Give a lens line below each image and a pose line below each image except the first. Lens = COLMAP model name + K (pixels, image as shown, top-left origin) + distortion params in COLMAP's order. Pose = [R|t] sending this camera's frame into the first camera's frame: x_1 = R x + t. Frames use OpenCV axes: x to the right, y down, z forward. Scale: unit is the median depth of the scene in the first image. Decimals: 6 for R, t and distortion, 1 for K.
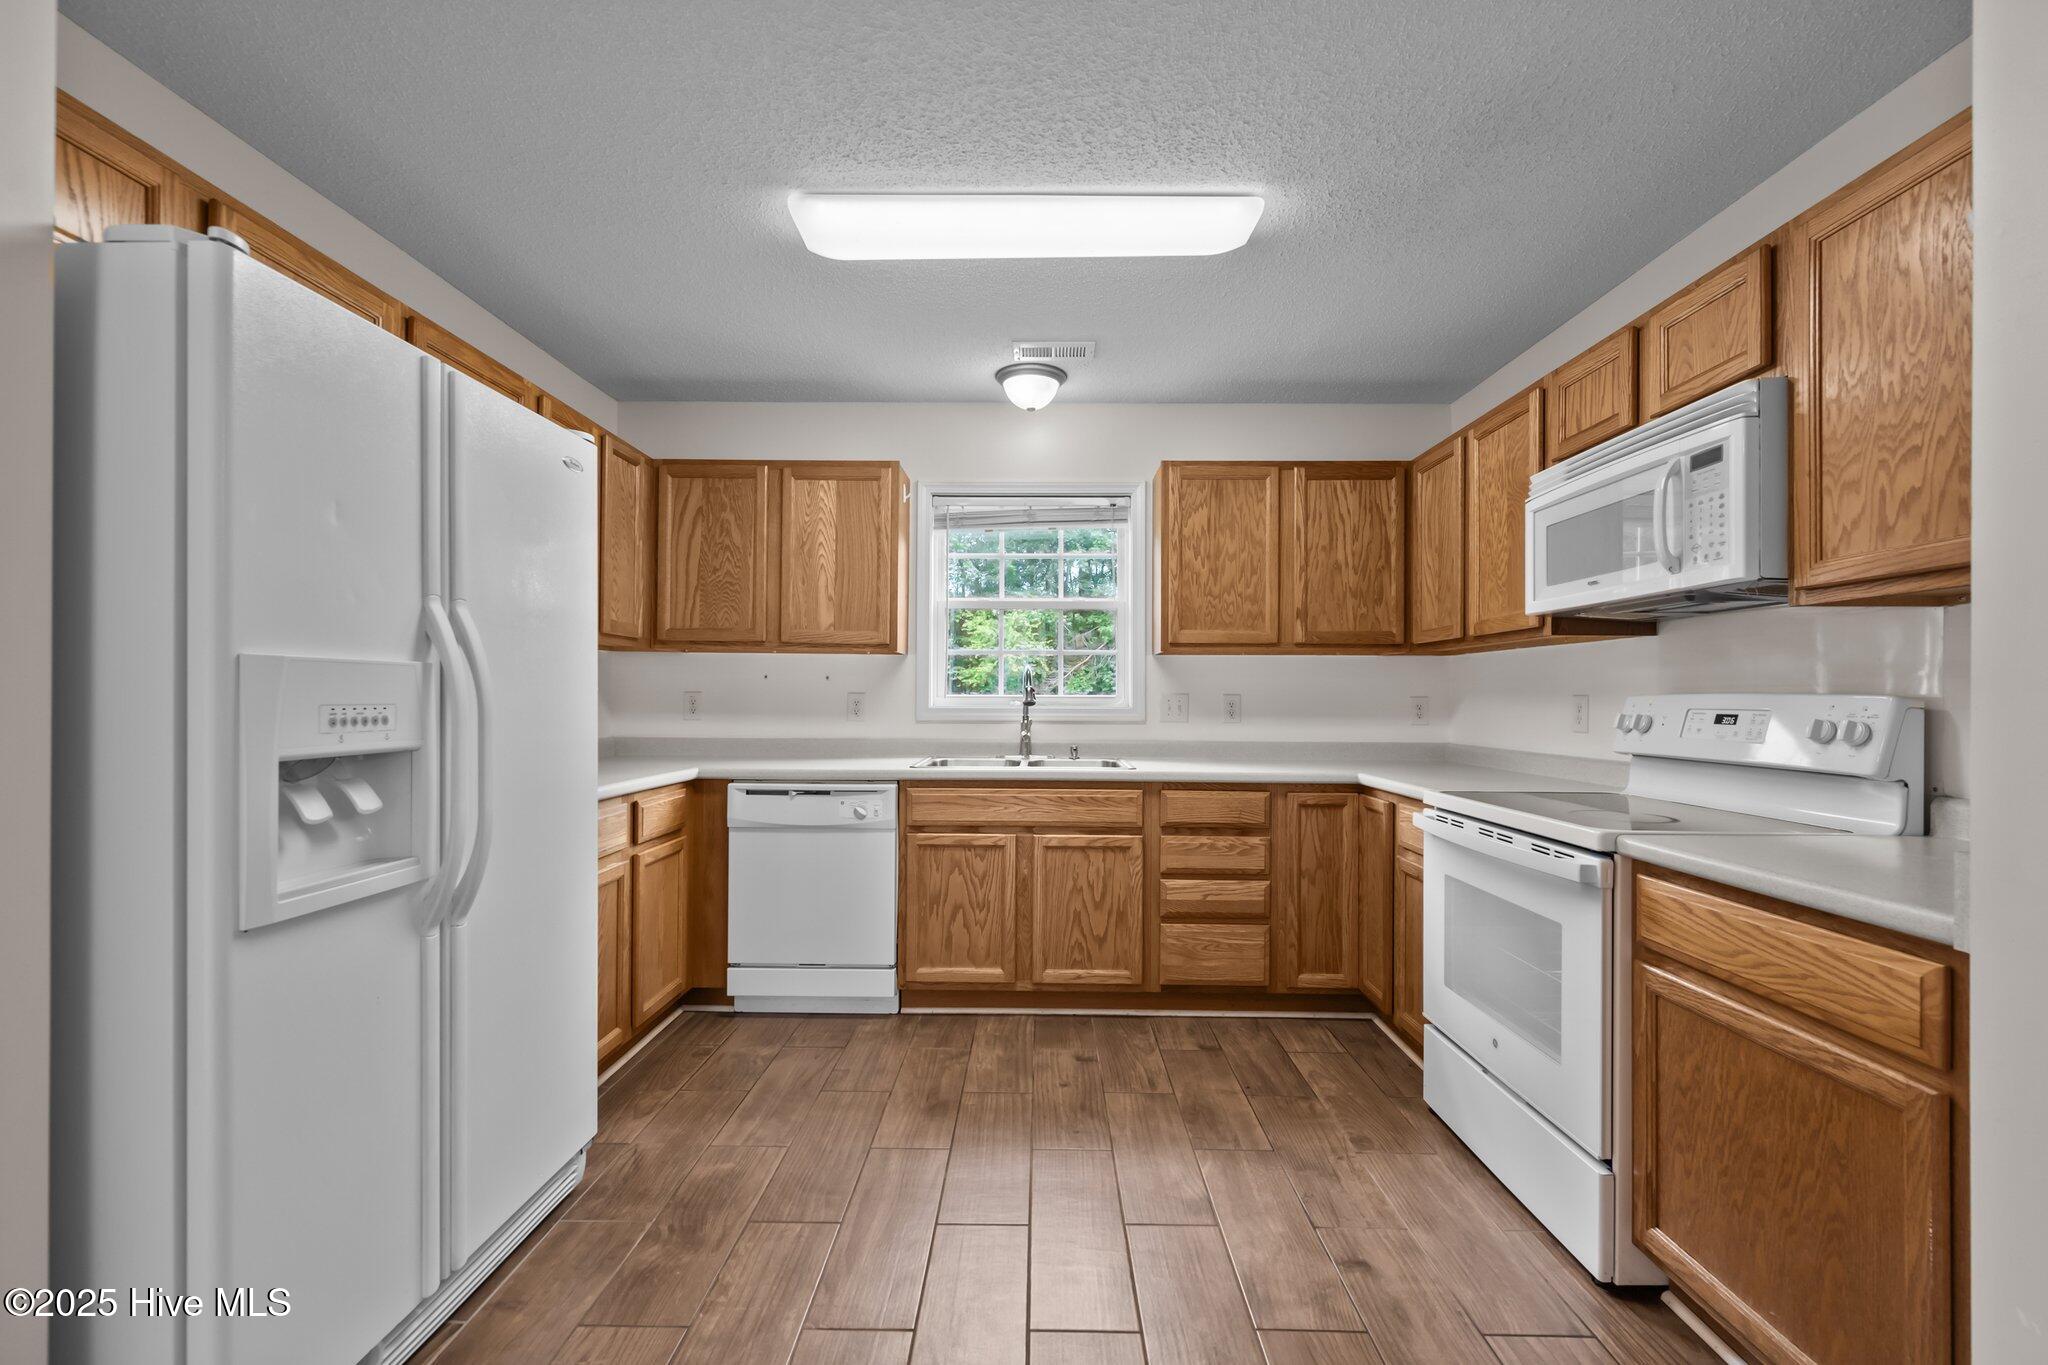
lens RADIAL K [[824.3, 0, 1022.6], [0, 824.3, 690.2], [0, 0, 1]] dist [0.000009, -0.000159]
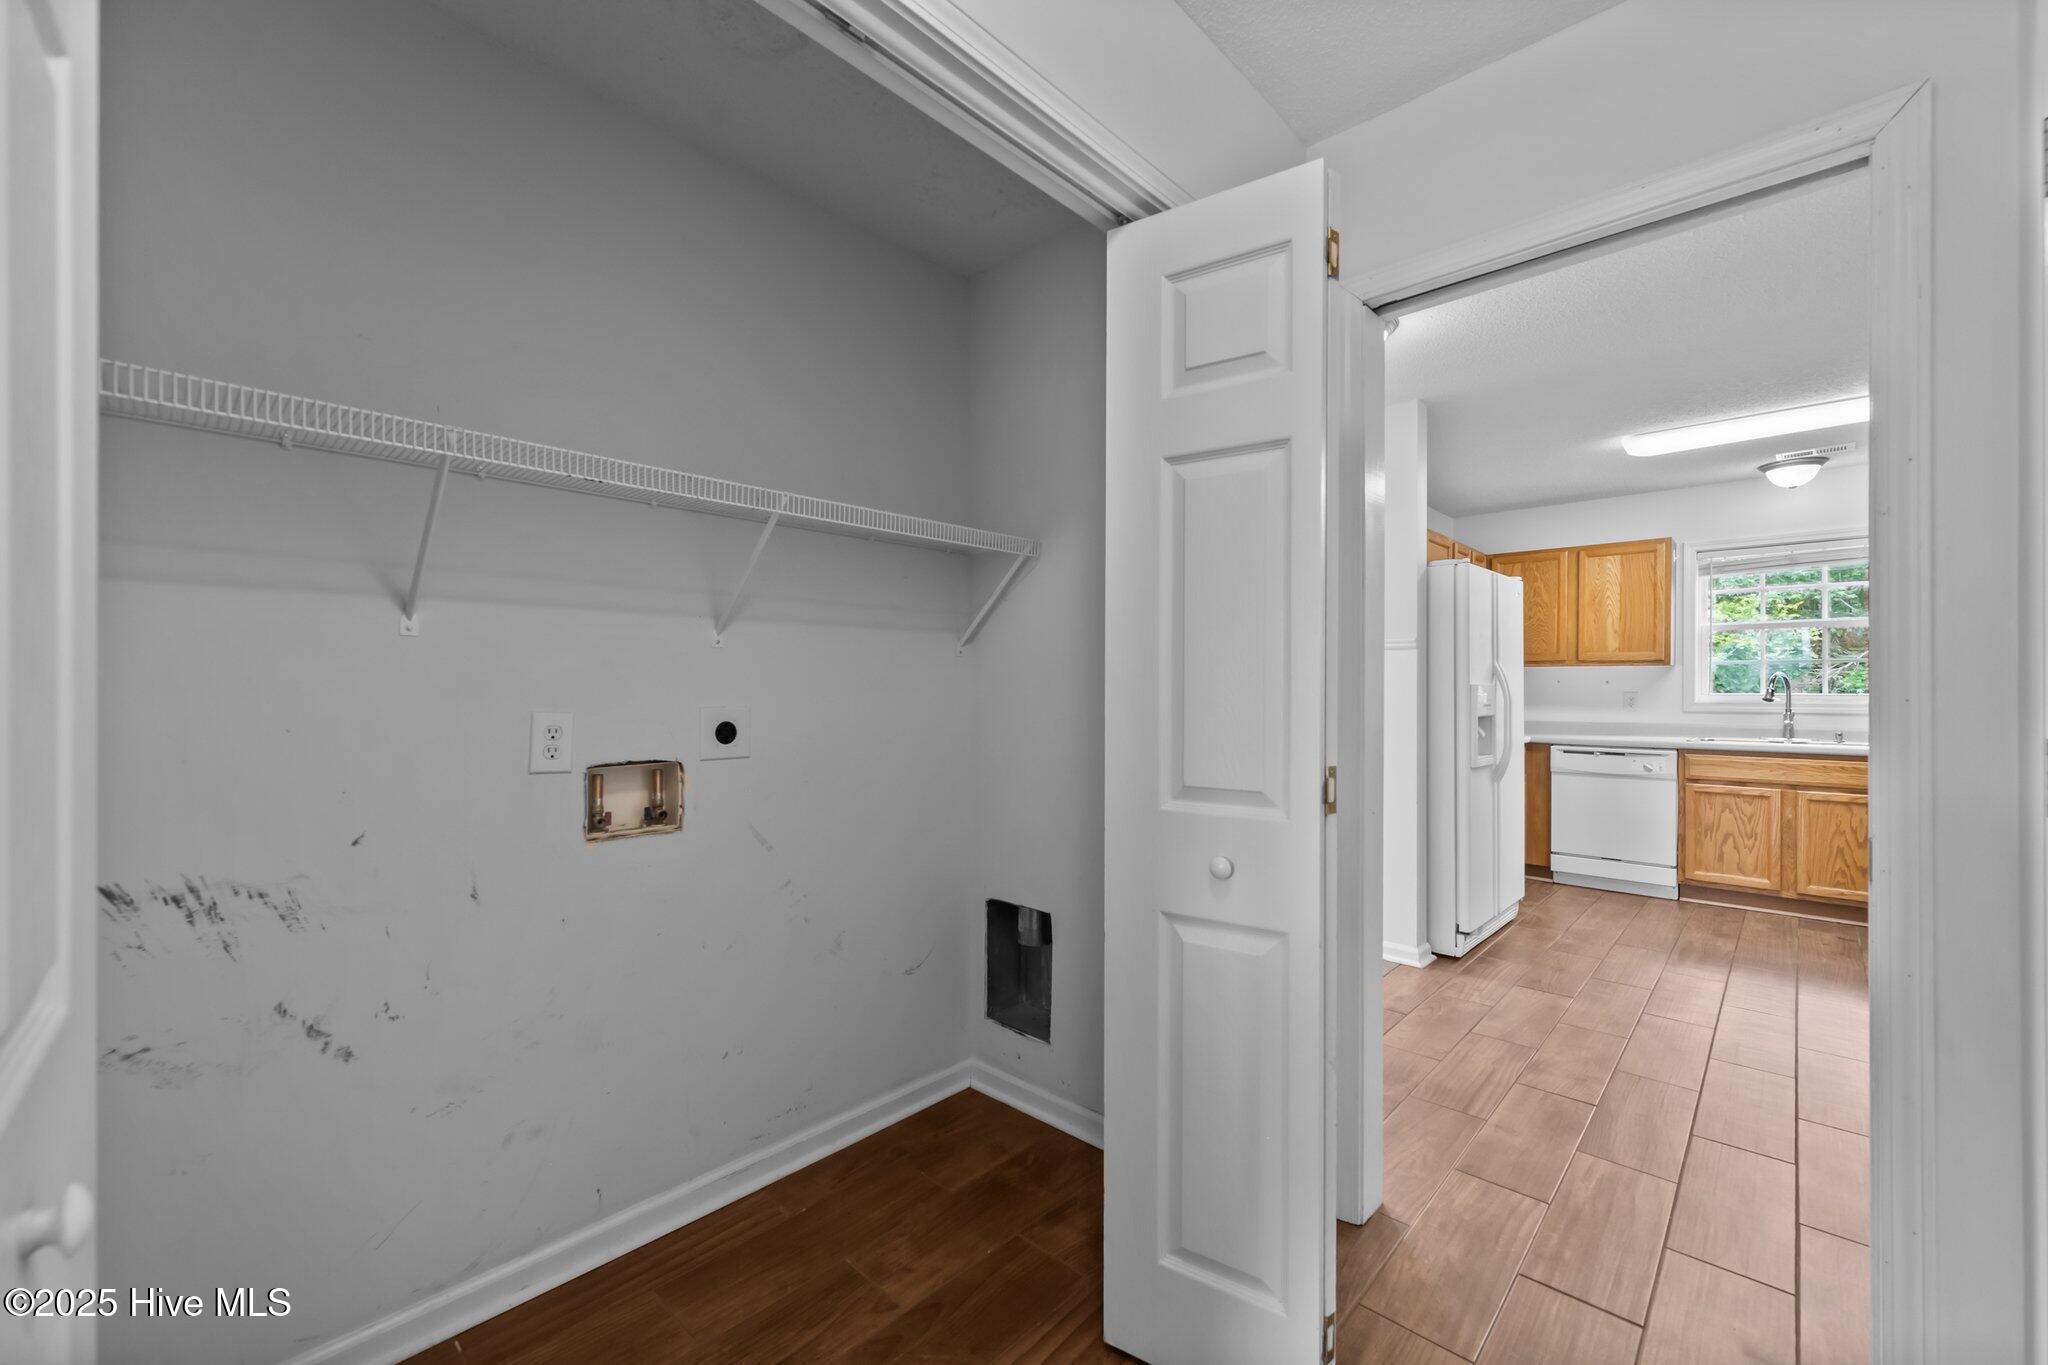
lens RADIAL K [[824.3, 0, 1022.6], [0, 824.3, 690.2], [0, 0, 1]] dist [0.000009, -0.000159]
pose [[0.740241, -0.005353, -0.672321, -0.019572], [0.007475, 0.999972, 0.000268, -0.010623], [0.672301, -0.005224, 0.740260, -0.975991]]
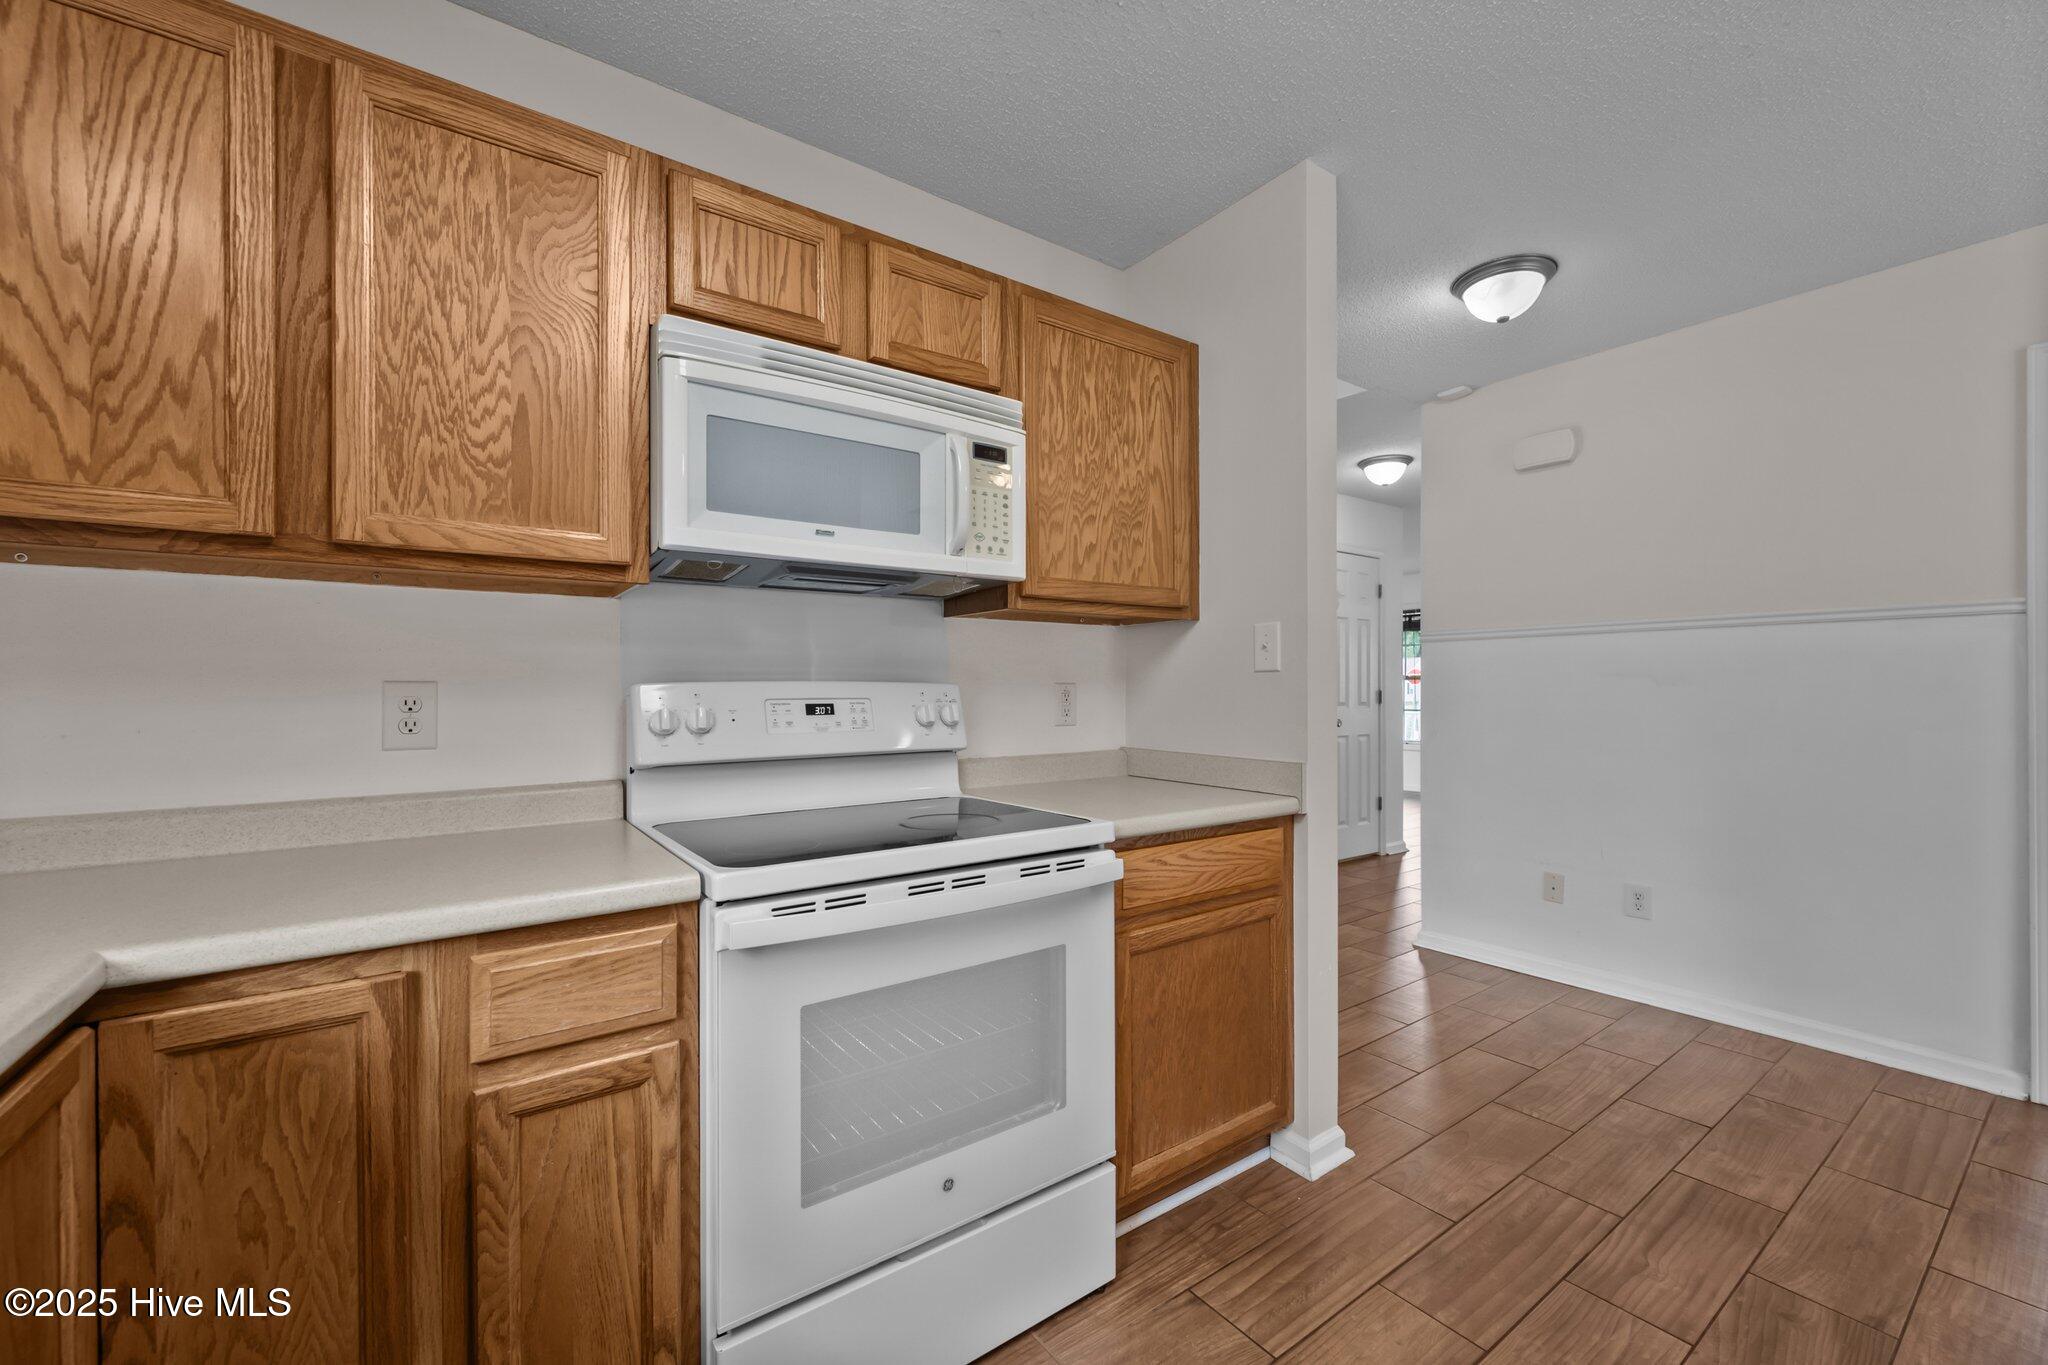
lens RADIAL K [[824.3, 0, 1022.6], [0, 824.3, 690.2], [0, 0, 1]] dist [0.000009, -0.000159]
pose [[-0.599701, -0.006221, 0.800200, -0.016055], [-0.008088, 0.999966, 0.001713, 0.010038], [-0.800183, -0.005444, -0.599731, 1.304691]]
